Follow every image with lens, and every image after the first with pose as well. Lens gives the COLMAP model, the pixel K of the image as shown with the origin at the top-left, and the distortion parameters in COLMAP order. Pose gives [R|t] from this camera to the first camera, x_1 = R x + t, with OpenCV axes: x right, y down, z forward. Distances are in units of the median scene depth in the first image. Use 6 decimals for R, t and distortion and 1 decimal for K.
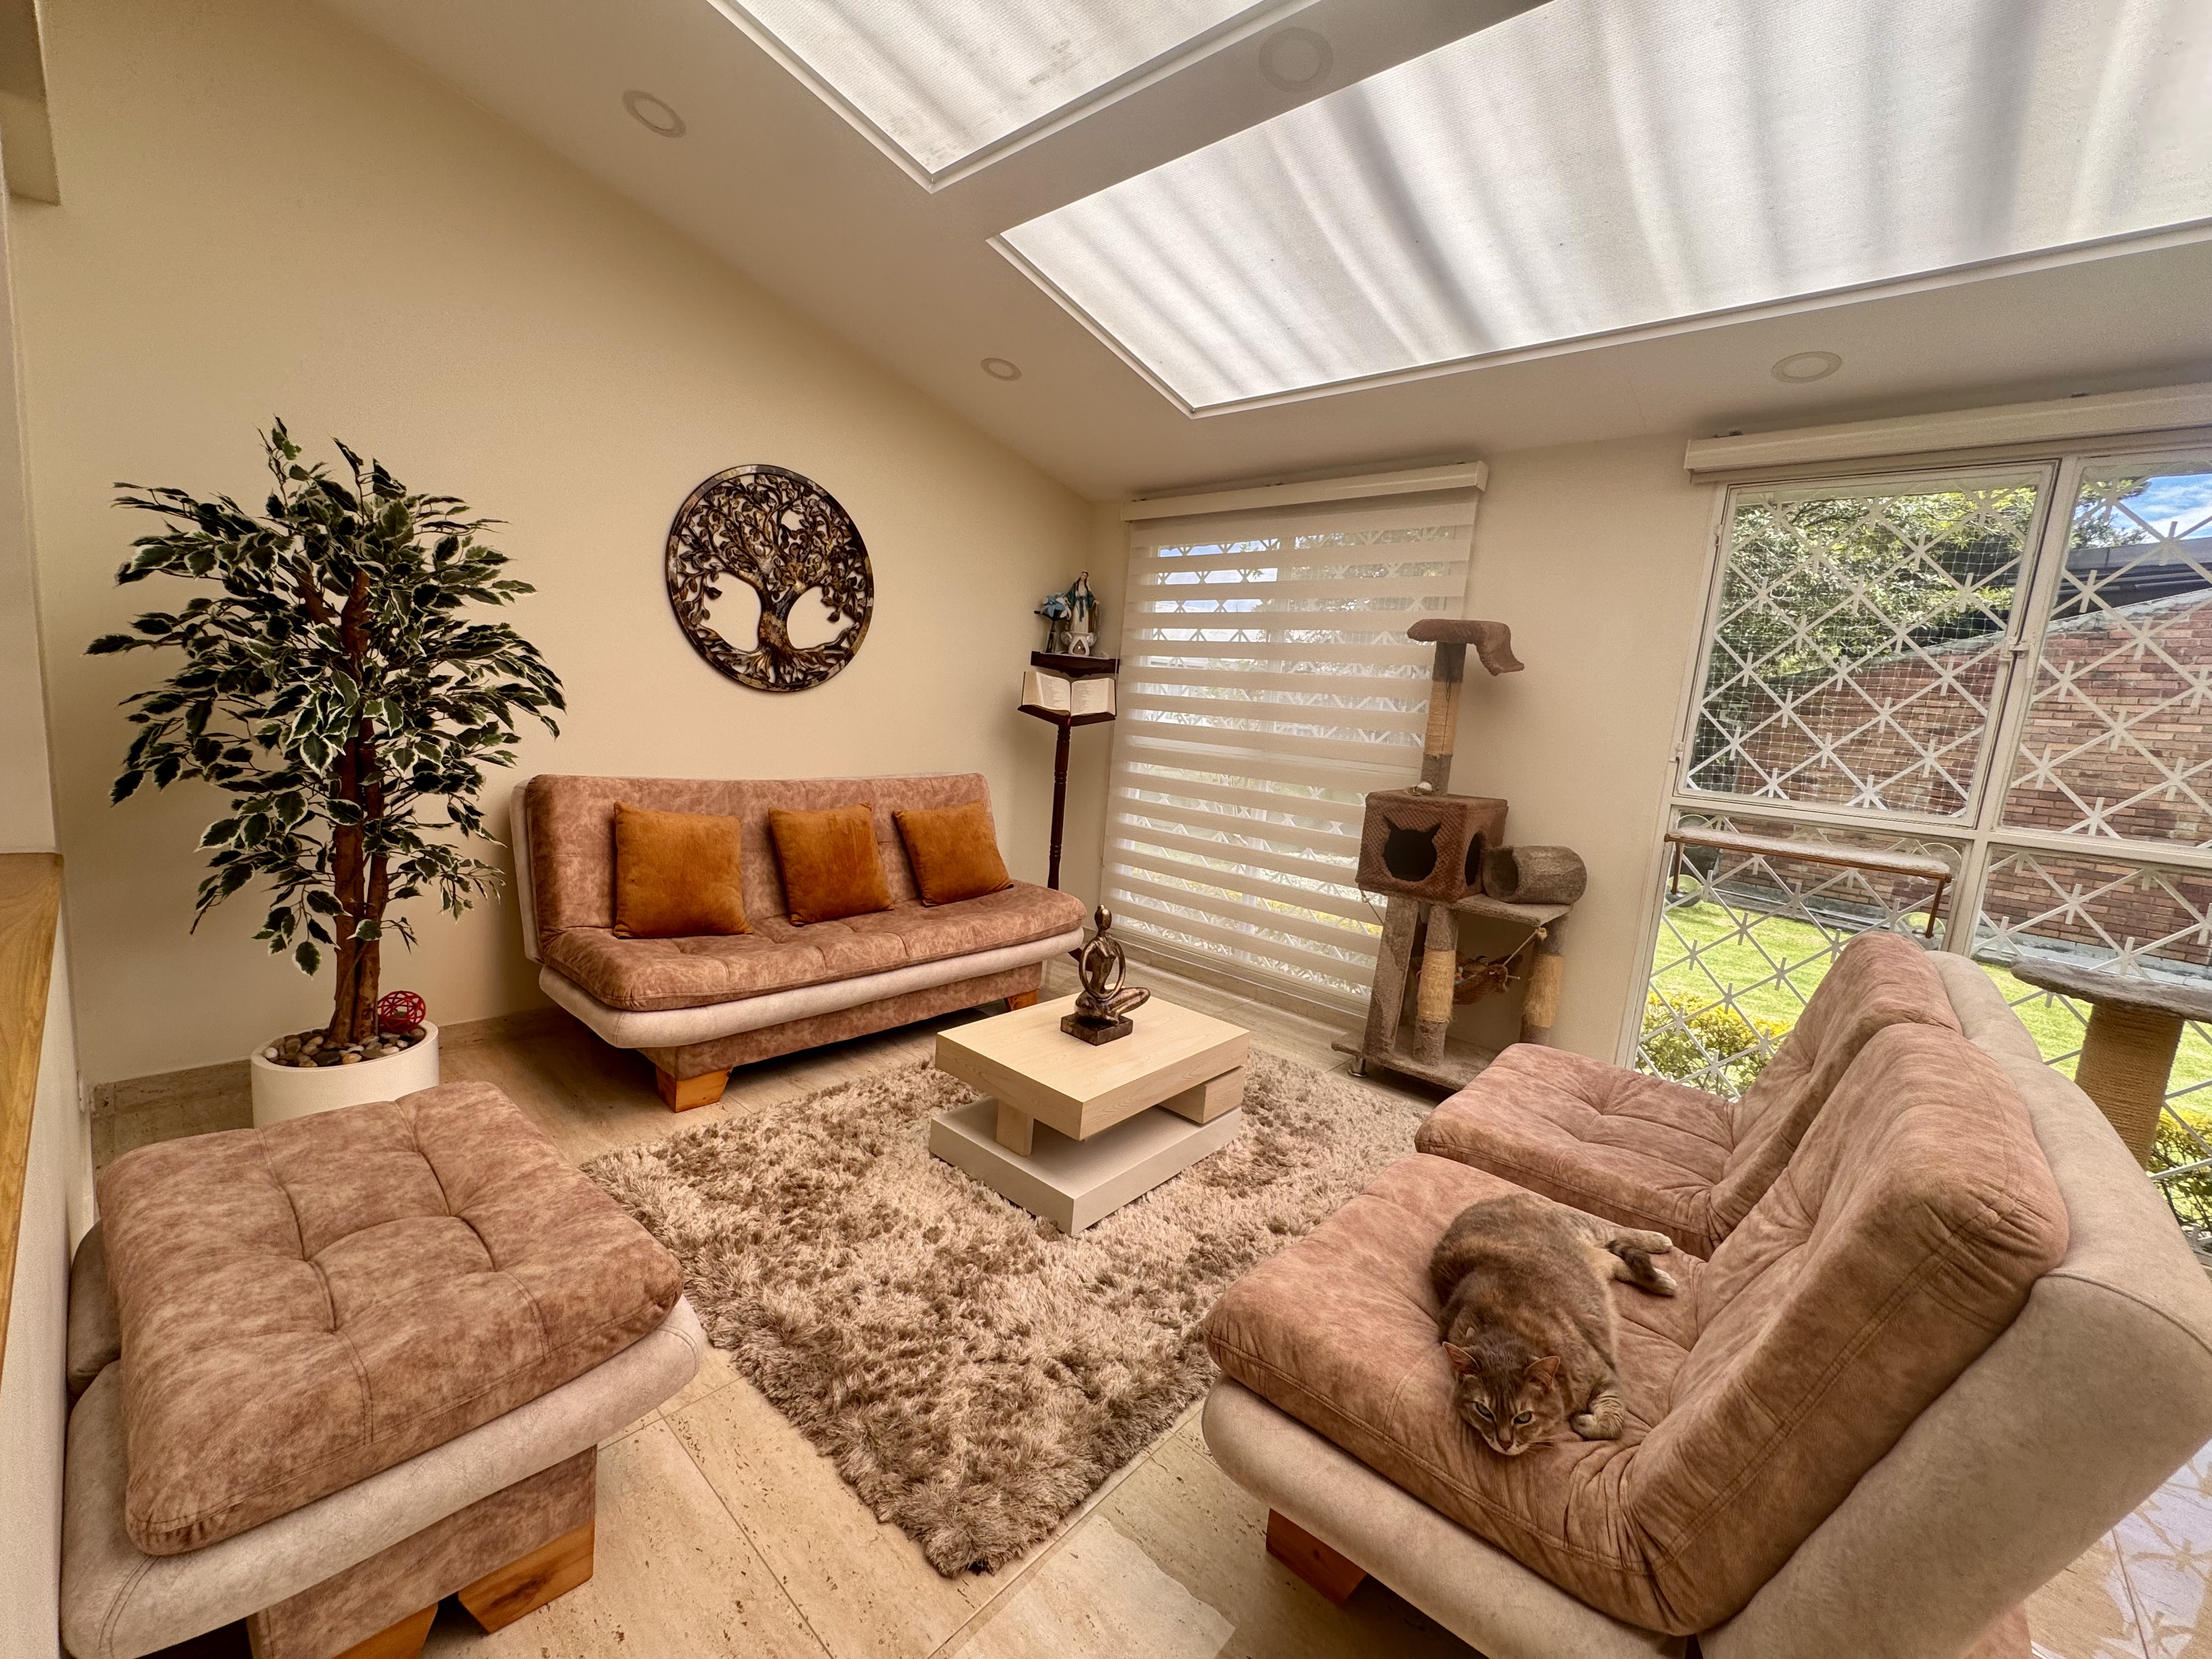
lens RADIAL K [[889.6, 0, 1109.0], [0, 889.6, 826.8], [0, 0, 1]] dist [-0.000503, -0.000234]
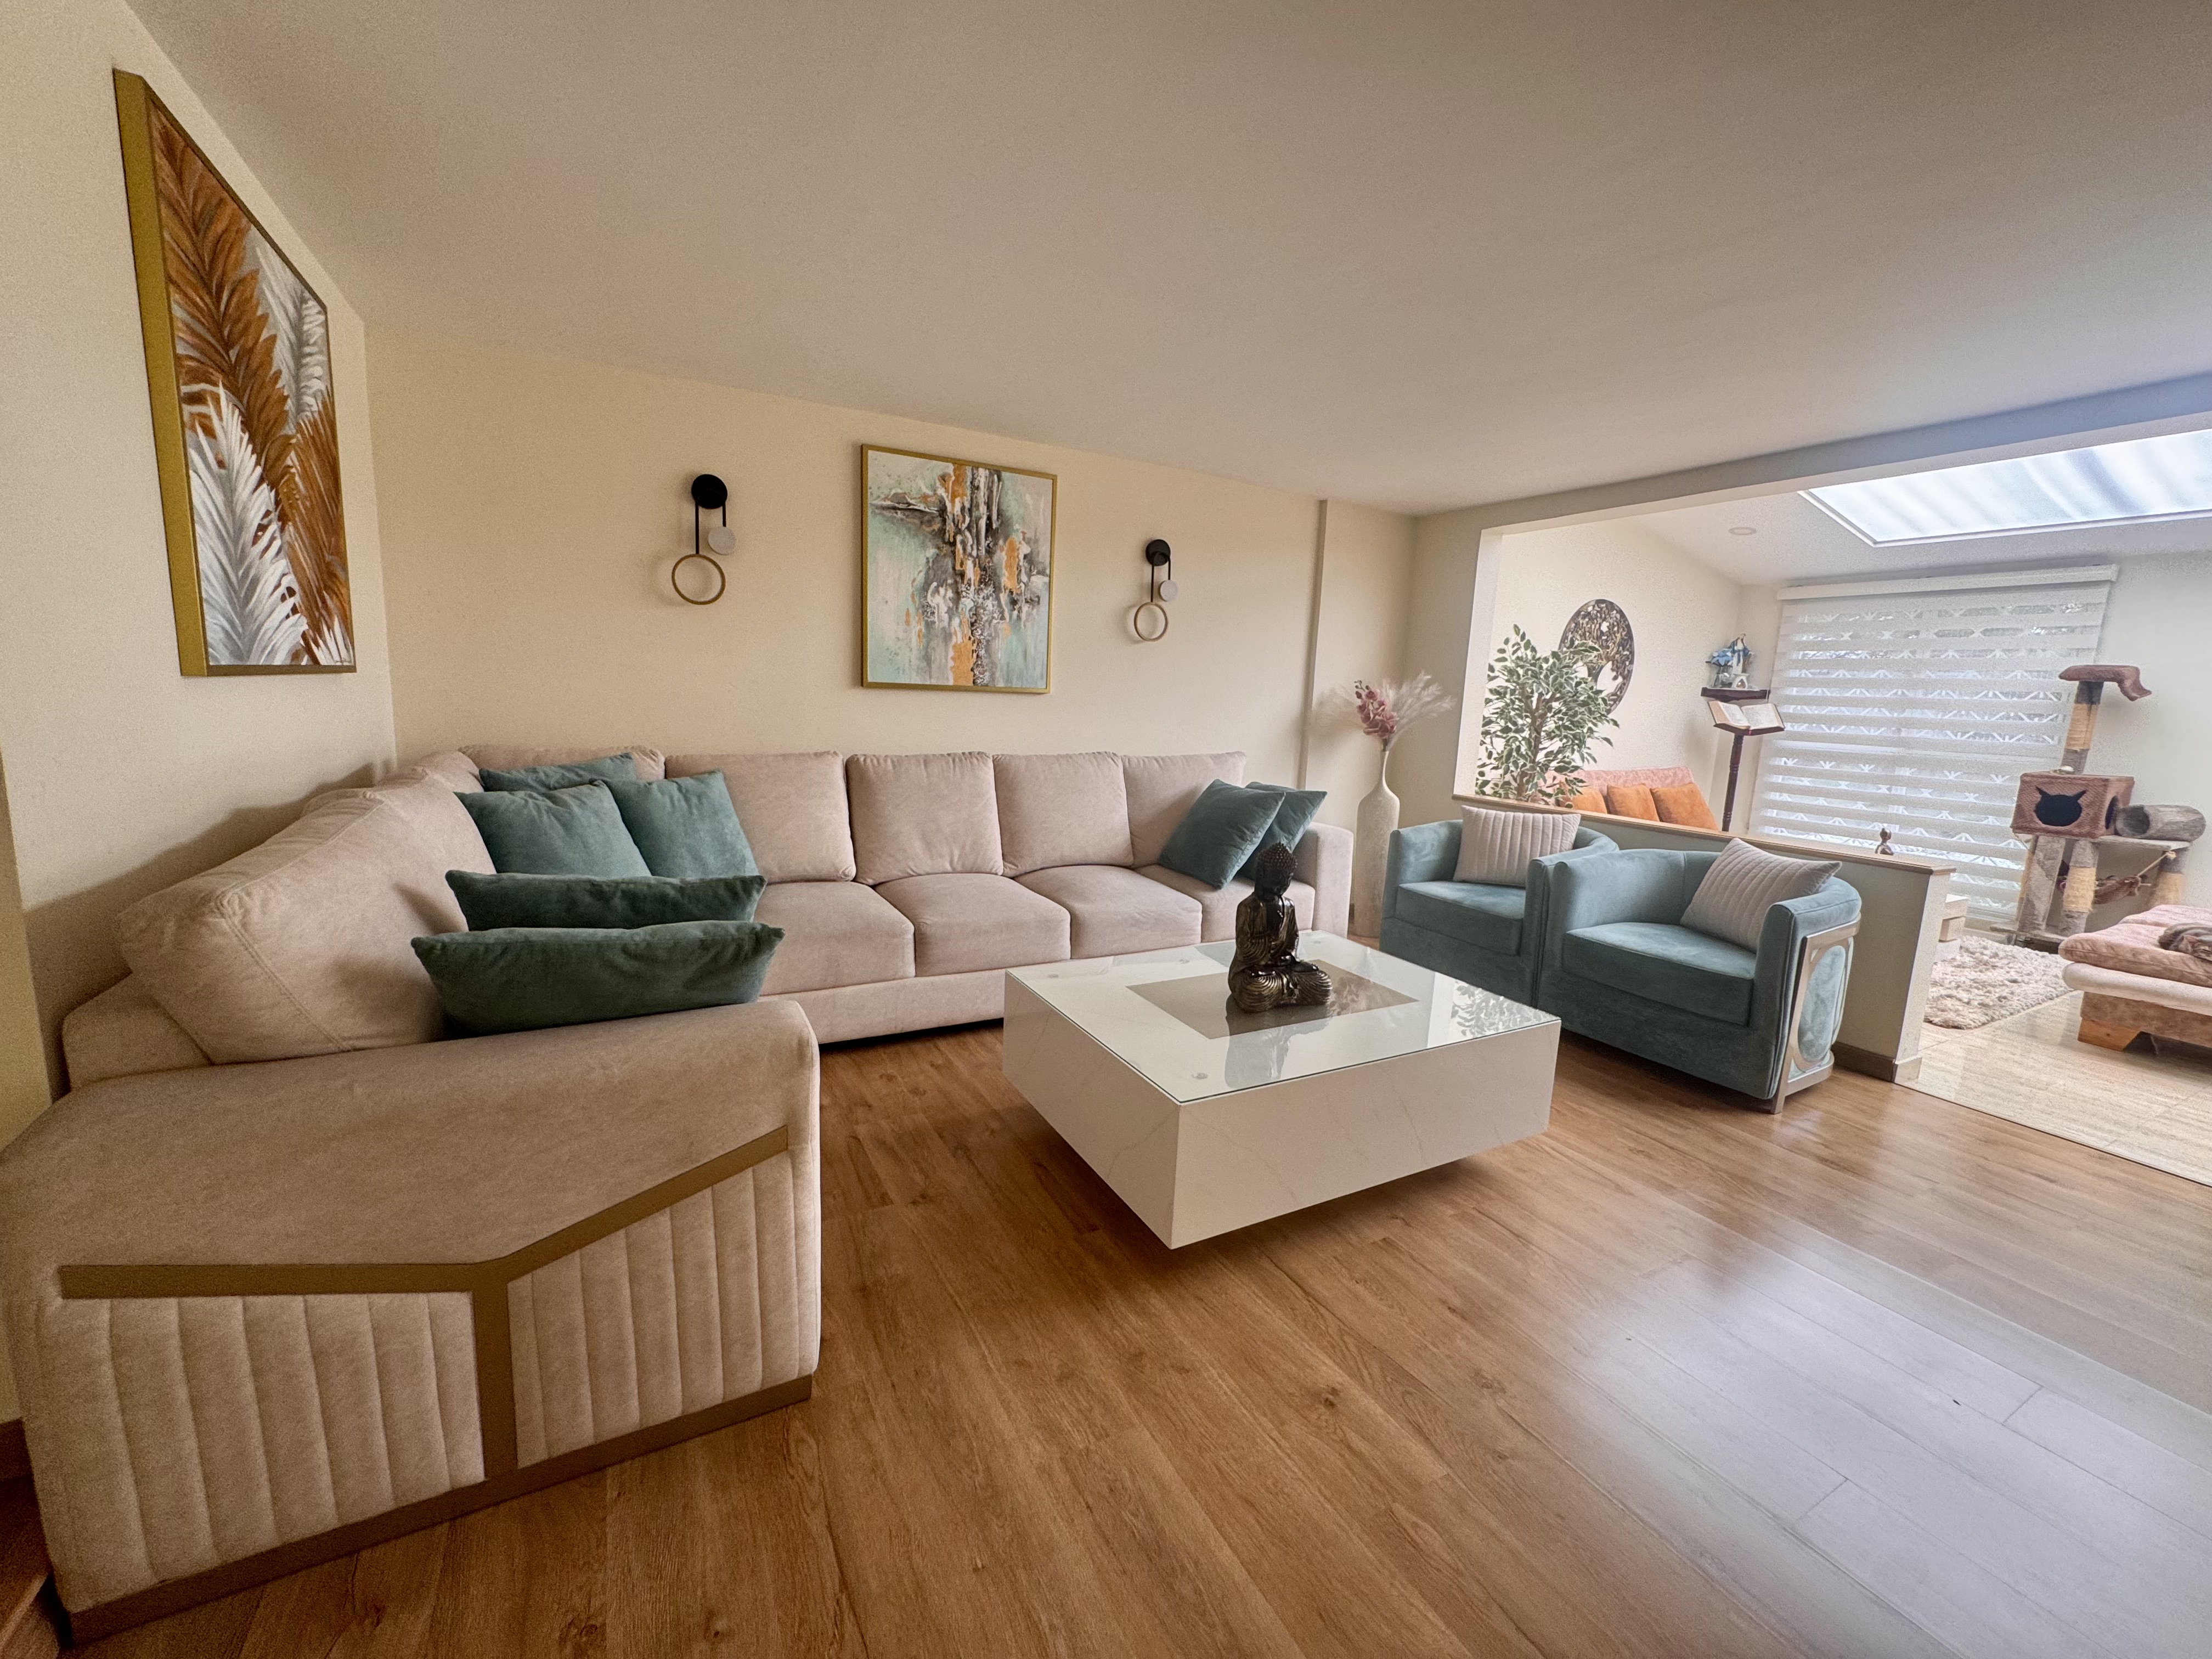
lens RADIAL K [[889.6, 0, 1109.0], [0, 889.6, 826.8], [0, 0, 1]] dist [-0.000503, -0.000234]
pose [[0.938875, 0.010127, -0.344109, -0.723374], [-0.011754, 0.999927, -0.002643, 0.084424], [0.344057, 0.006526, 0.938926, -1.115061]]
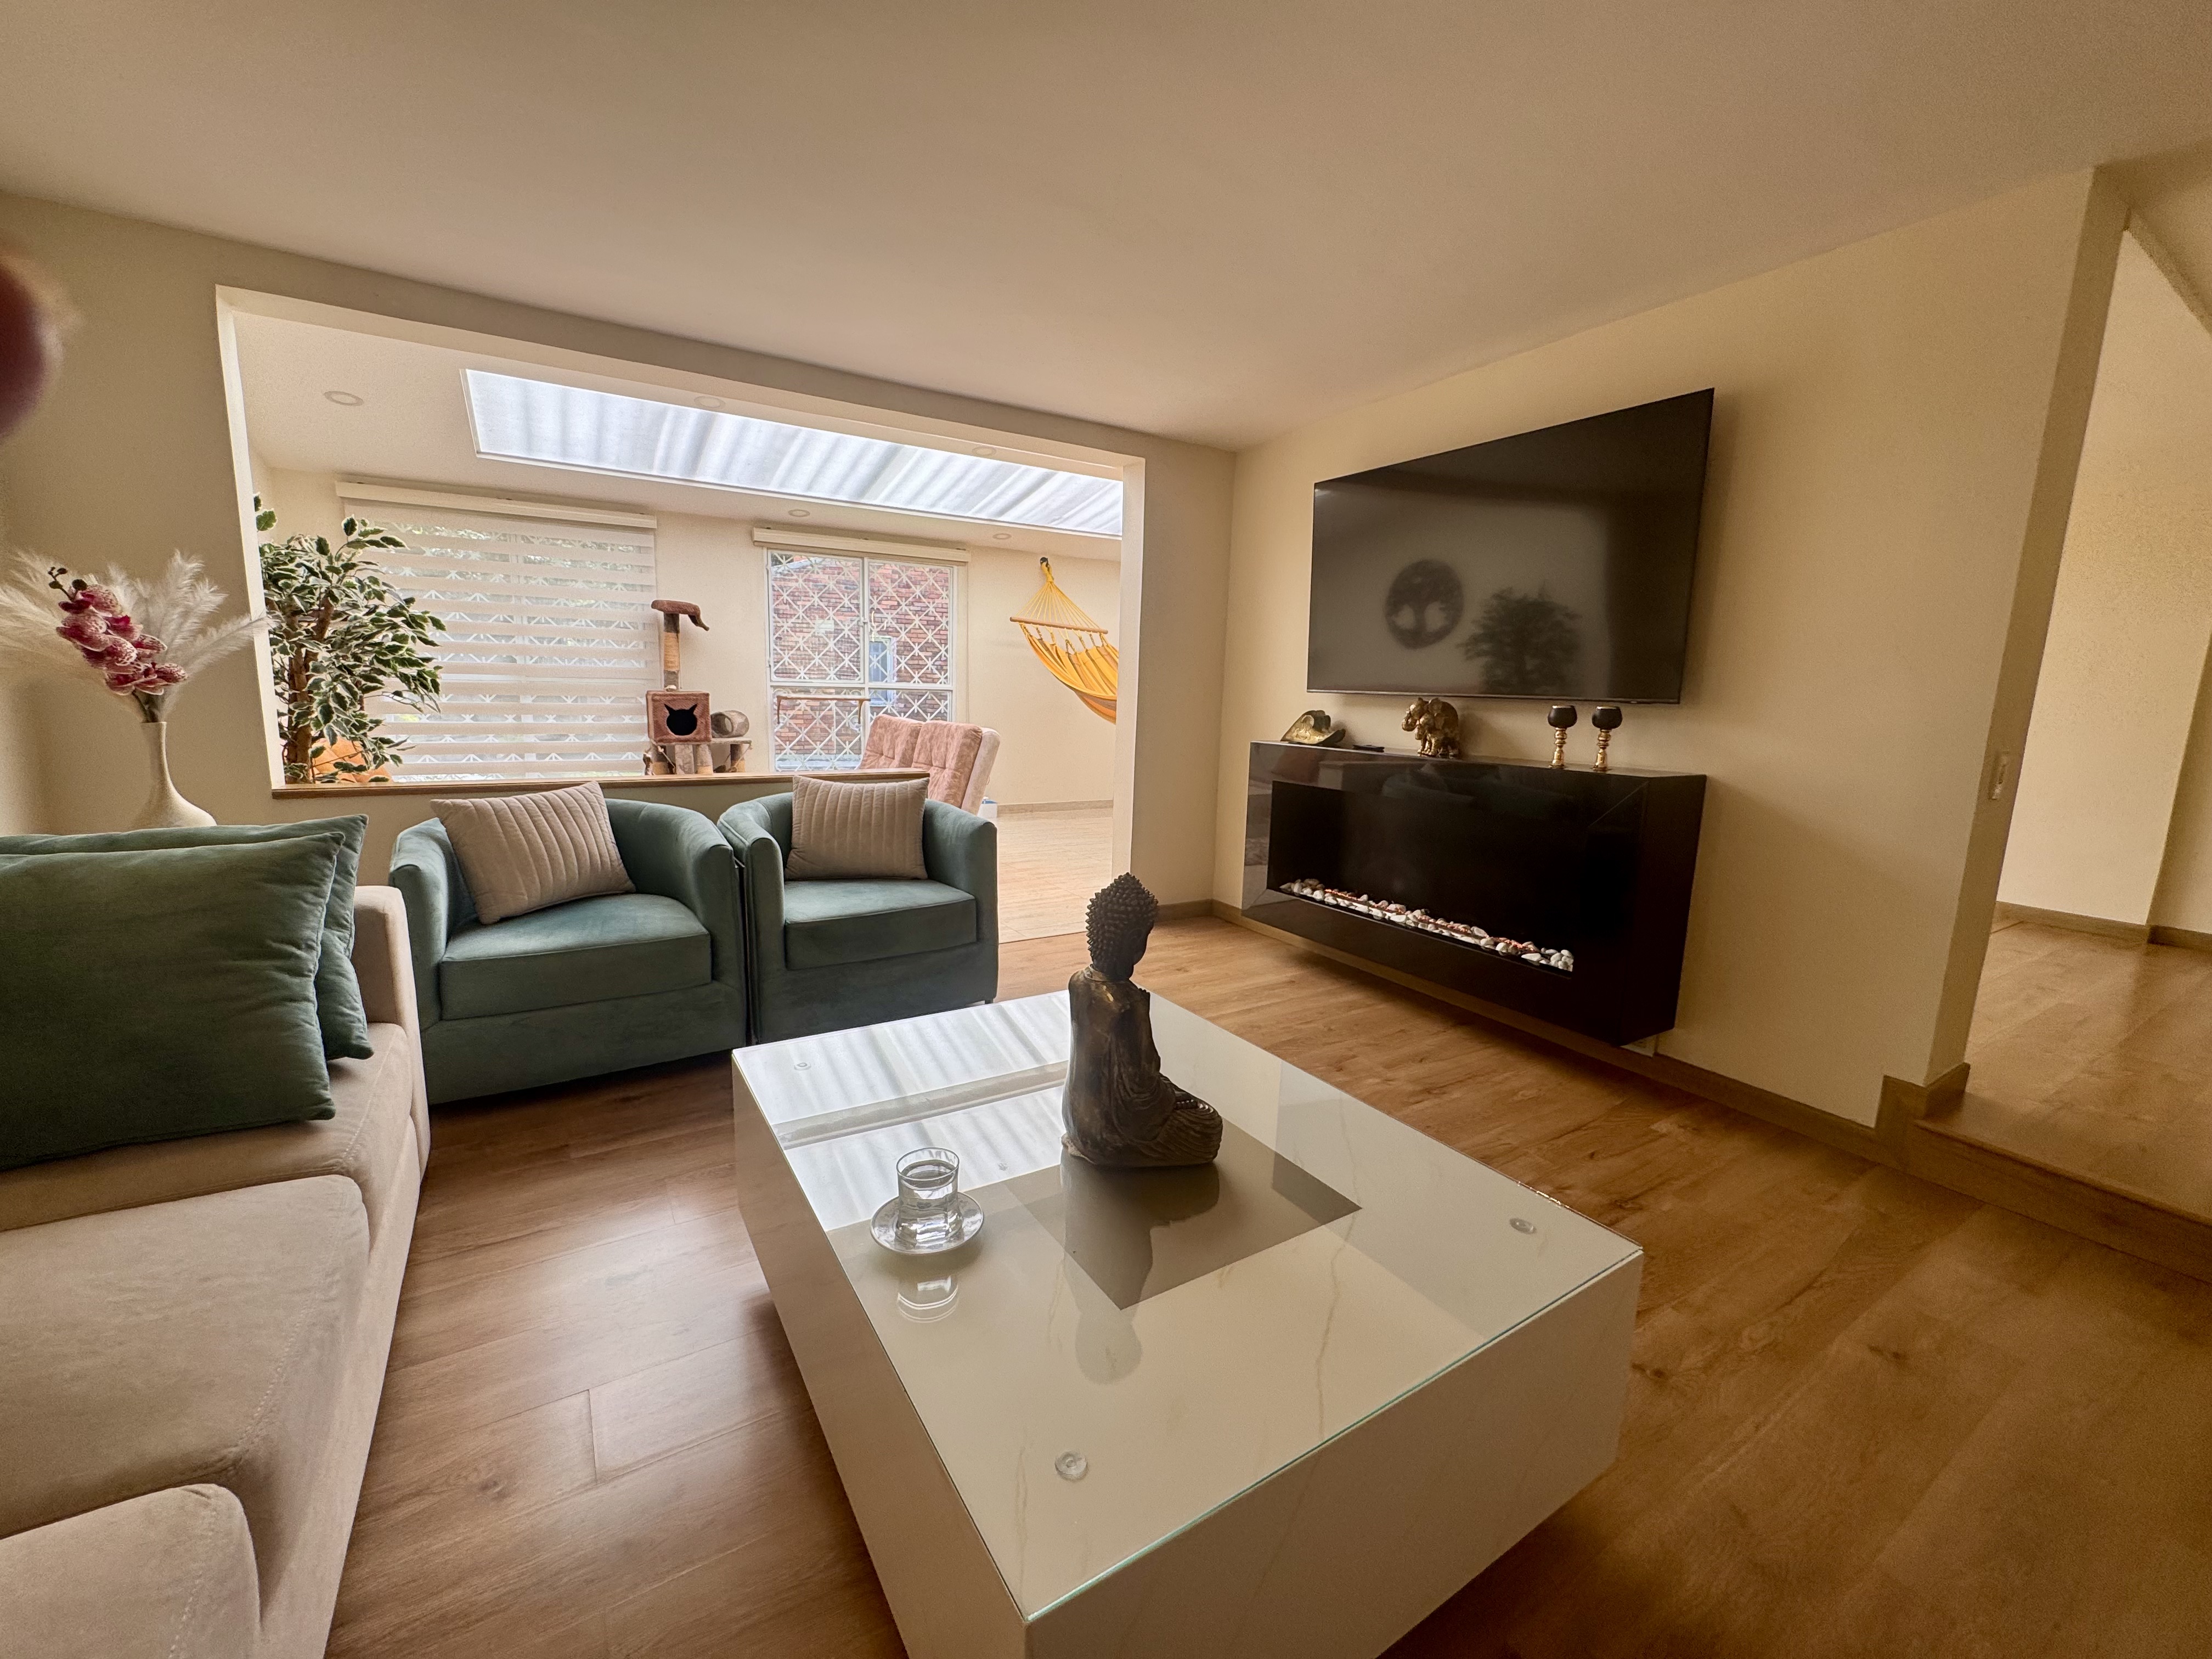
lens RADIAL K [[889.6, 0, 1109.0], [0, 889.6, 826.8], [0, 0, 1]] dist [-0.000503, -0.000234]
pose [[0.288082, -0.227612, 0.930162, -1.240896], [0.128684, 0.971733, 0.197929, -0.011260], [-0.948920, 0.062677, 0.309229, -0.481209]]
